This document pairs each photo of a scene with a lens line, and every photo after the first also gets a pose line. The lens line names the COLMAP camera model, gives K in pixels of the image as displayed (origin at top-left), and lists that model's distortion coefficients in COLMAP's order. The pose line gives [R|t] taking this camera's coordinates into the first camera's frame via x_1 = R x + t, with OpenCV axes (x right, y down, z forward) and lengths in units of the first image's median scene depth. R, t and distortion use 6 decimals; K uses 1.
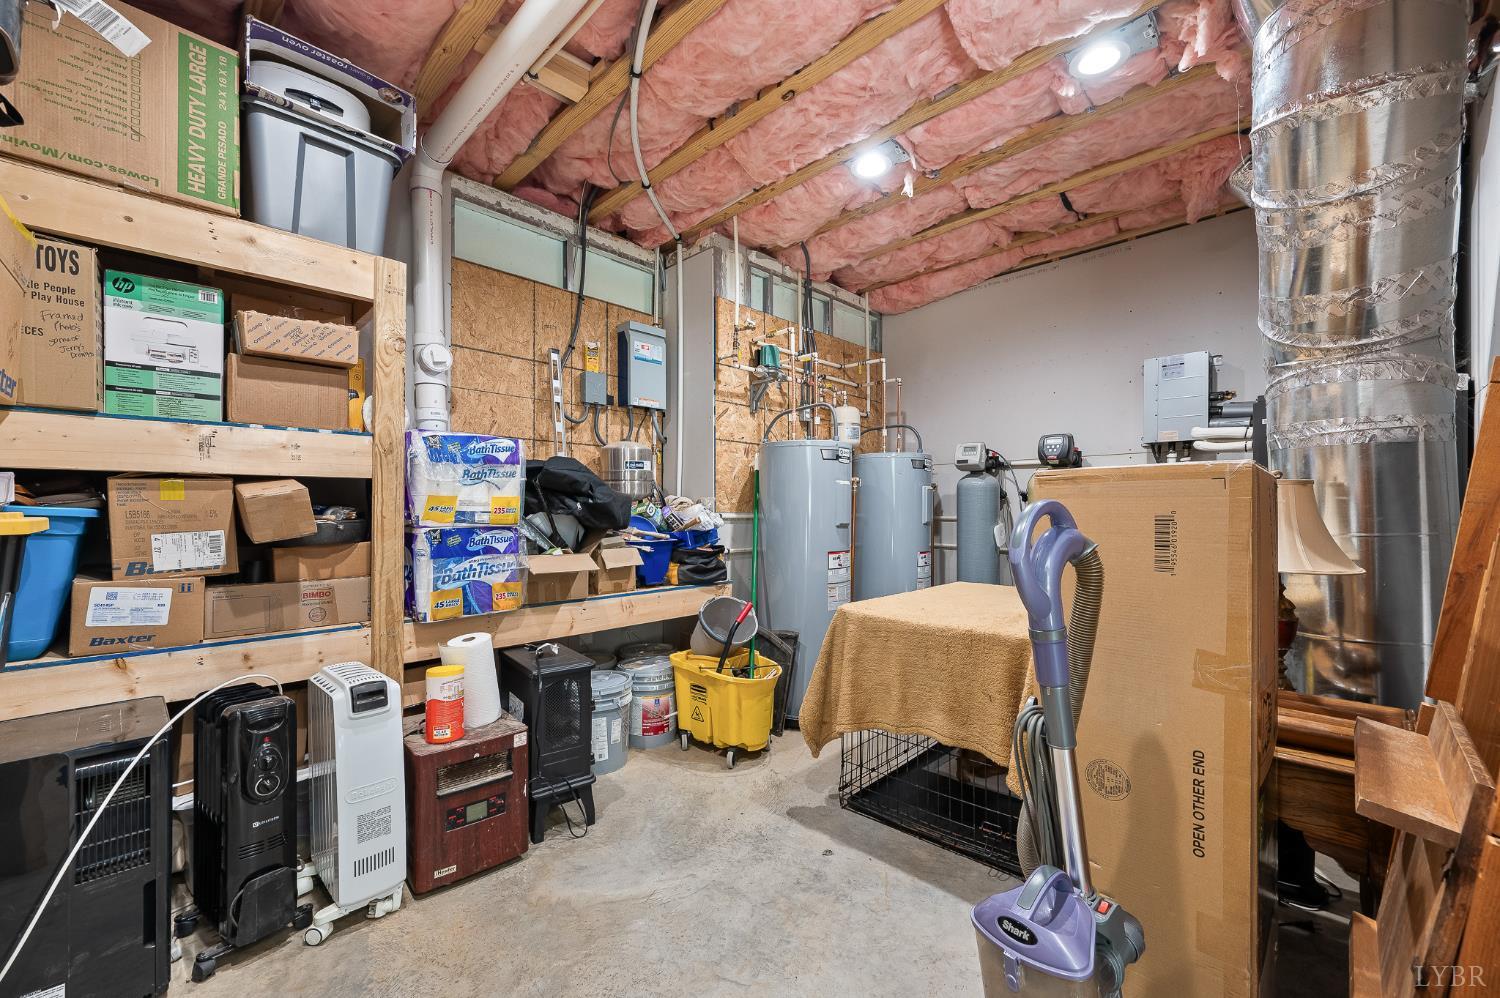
lens RADIAL K [[605.6, 0, 753.4], [0, 605.6, 516.4], [0, 0, 1]] dist [-0.001453, -0.000071]
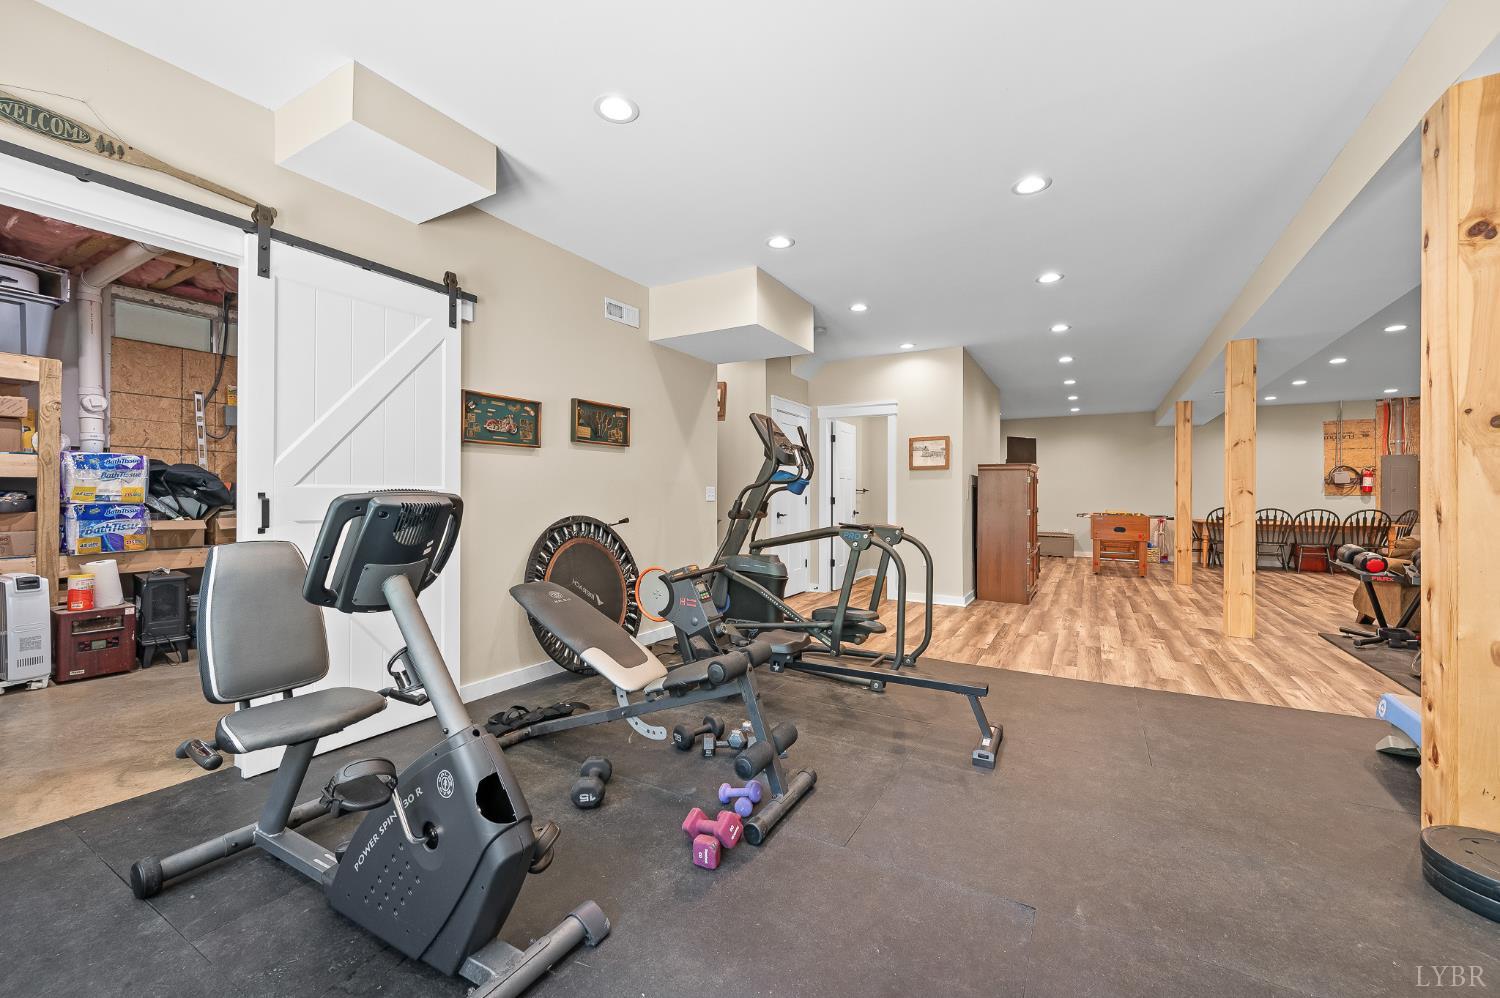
lens RADIAL K [[604.9, 0, 755.1], [0, 604.9, 496.1], [0, 0, 1]] dist [-0.000260, 0.000056]
pose [[0.967830, 0.001855, 0.251597, 0.971625], [-0.000292, 0.999980, -0.006252, 0.005500], [-0.251603, 0.005978, 0.967812, -1.267280]]
